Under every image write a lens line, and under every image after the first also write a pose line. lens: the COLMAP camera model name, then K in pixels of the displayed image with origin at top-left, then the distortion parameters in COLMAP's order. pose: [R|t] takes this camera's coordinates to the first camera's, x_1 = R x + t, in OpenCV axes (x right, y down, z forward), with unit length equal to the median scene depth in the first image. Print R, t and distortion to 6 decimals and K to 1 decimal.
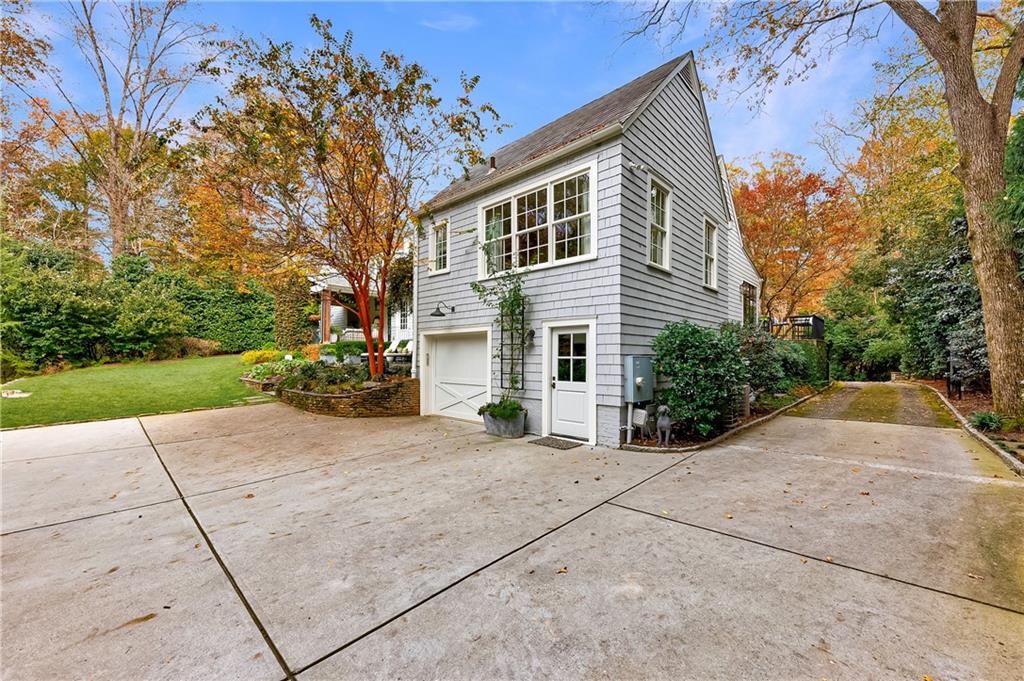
lens RADIAL K [[397.7, 0, 514.5], [0, 397.7, 351.0], [0, 0, 1]] dist [0.003583, -0.000016]
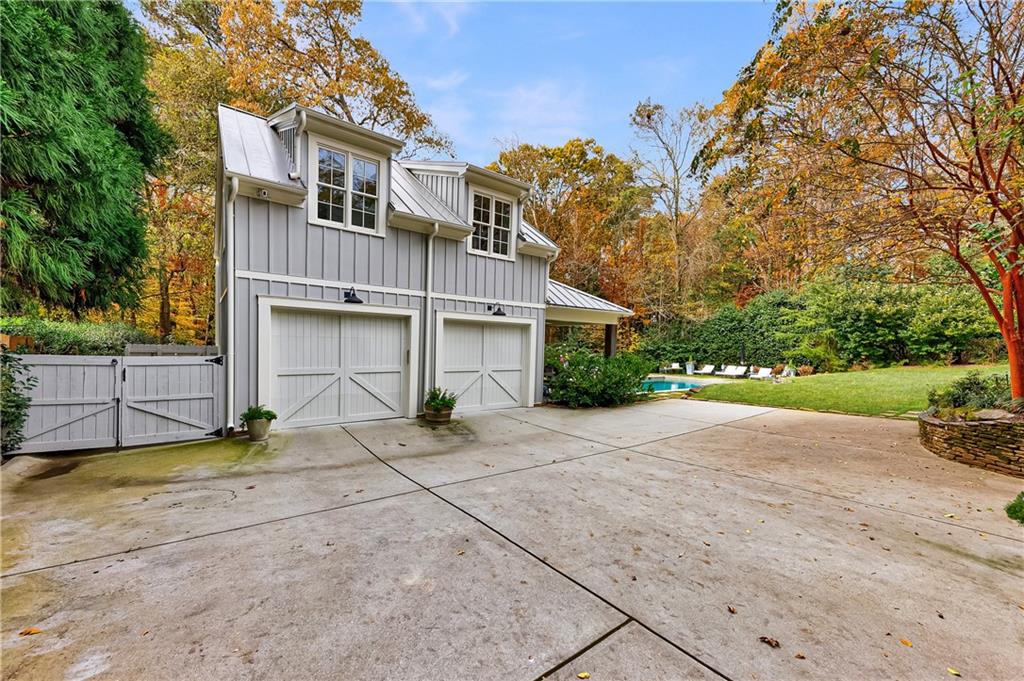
lens RADIAL K [[397.7, 0, 514.8], [0, 397.7, 347.8], [0, 0, 1]] dist [0.003583, -0.000016]
pose [[-0.142982, 0.002753, -0.989722, 0.591418], [-0.014328, 0.999886, 0.004851, -0.017035], [0.989622, 0.014874, -0.142926, 0.636401]]
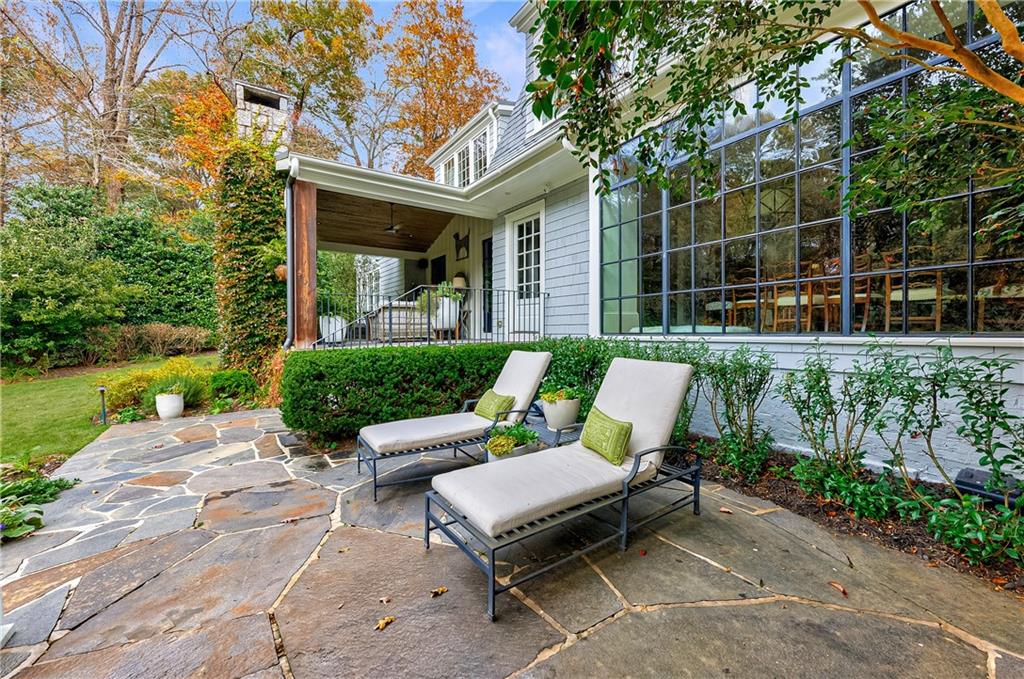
lens RADIAL K [[397.7, 0, 513.3], [0, 397.7, 333.0], [0, 0, 1]] dist [0.003583, -0.000016]
pose [[0.976656, -0.007100, -0.214694, -0.904135], [0.013096, 0.999562, 0.026521, -0.145546], [0.214412, -0.028714, 0.976321, 2.760695]]
